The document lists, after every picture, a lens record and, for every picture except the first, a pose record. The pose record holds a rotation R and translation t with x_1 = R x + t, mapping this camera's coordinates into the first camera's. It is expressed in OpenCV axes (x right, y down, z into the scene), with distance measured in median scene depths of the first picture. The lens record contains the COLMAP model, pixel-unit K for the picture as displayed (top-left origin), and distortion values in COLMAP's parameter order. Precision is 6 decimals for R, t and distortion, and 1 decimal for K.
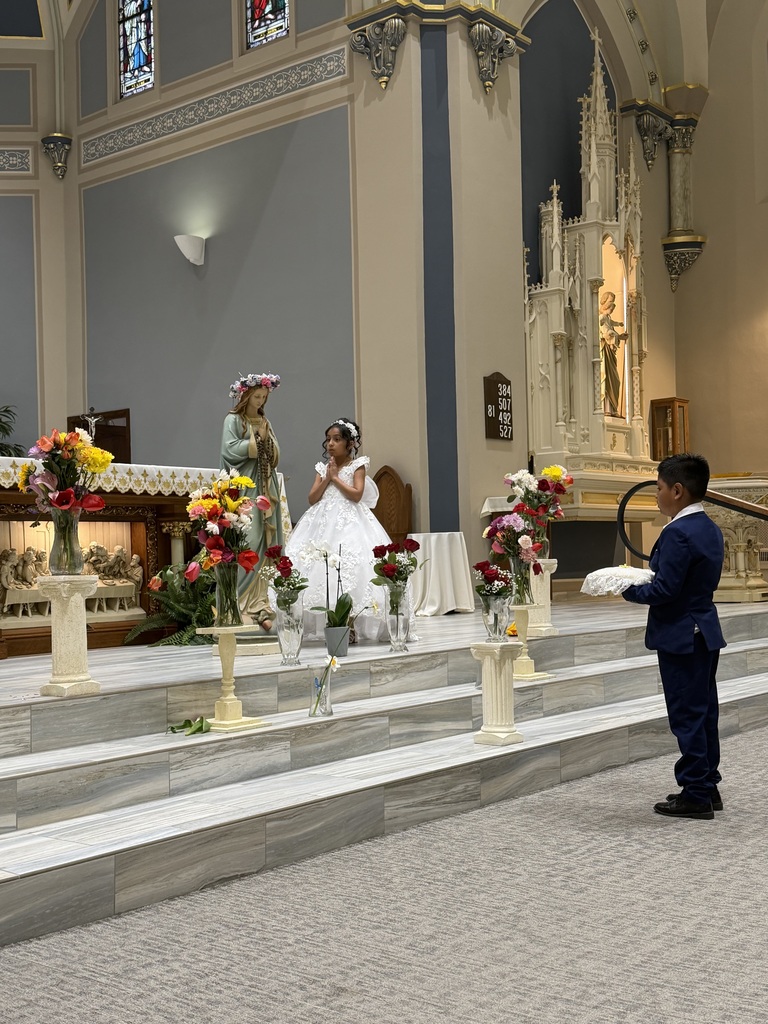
lens RADIAL K [[1266.0, 0, 384.0], [0, 1266.0, 512.0], [0, 0, 1]] dist [0.140973, -0.049624]
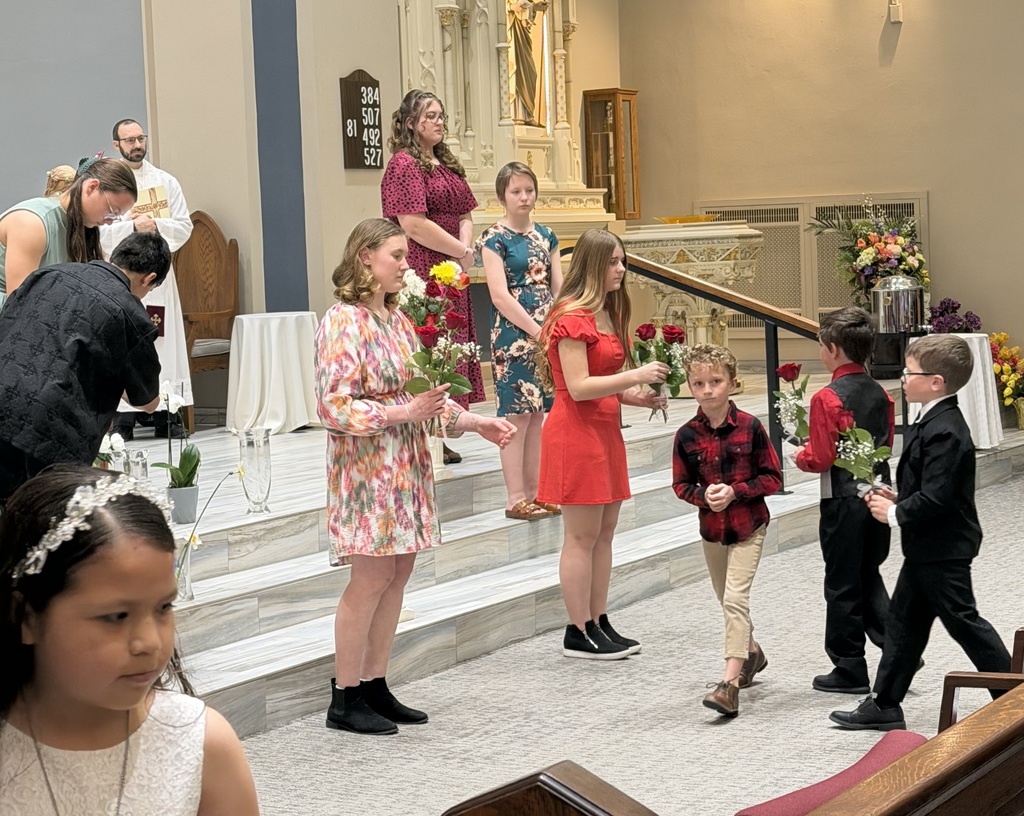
lens RADIAL K [[2311.8, 0, 535.7], [0, 2311.8, 406.1], [0, 0, 1]] dist [0.050158, 0.217872]
pose [[0.984798, -0.023575, 0.172094, -0.035784], [0.005628, 0.994558, 0.104035, -0.059433], [-0.173610, -0.101485, 0.979572, -0.252870]]
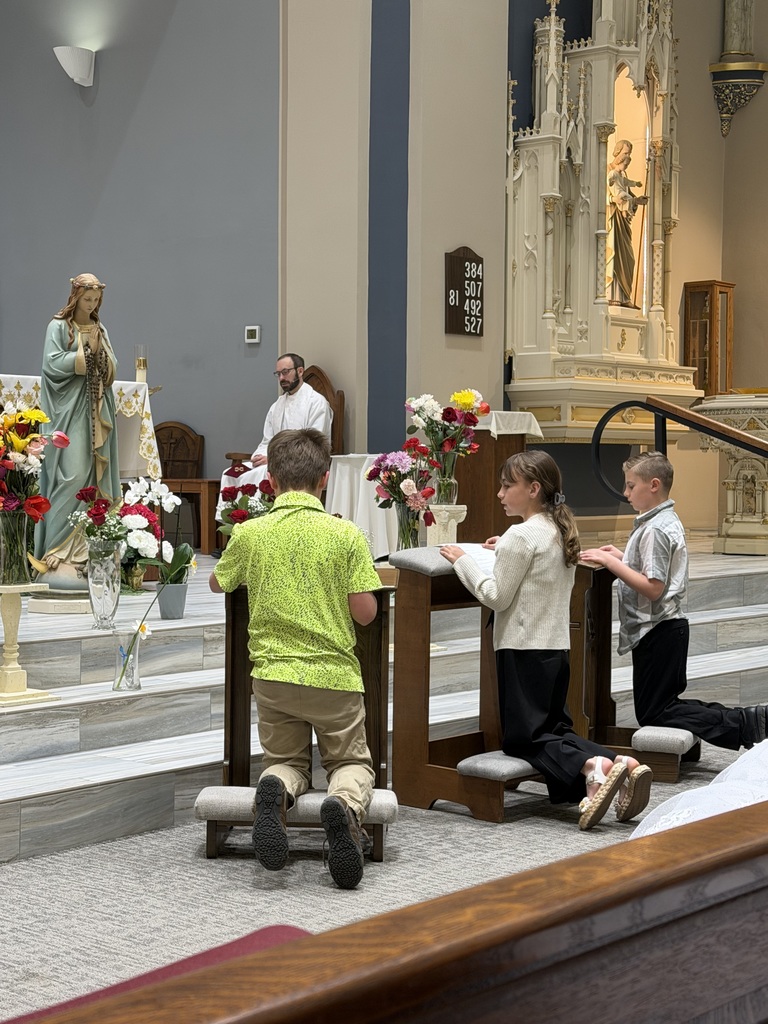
lens RADIAL K [[1780.4, 0, 384.0], [0, 1780.4, 512.0], [0, 0, 1]] dist [0.151991, -0.082067]
pose [[0.999381, 0.031355, -0.015939, 0.063051], [-0.030246, 0.997387, 0.065609, -0.019778], [0.017954, -0.065087, 0.997718, -0.087072]]
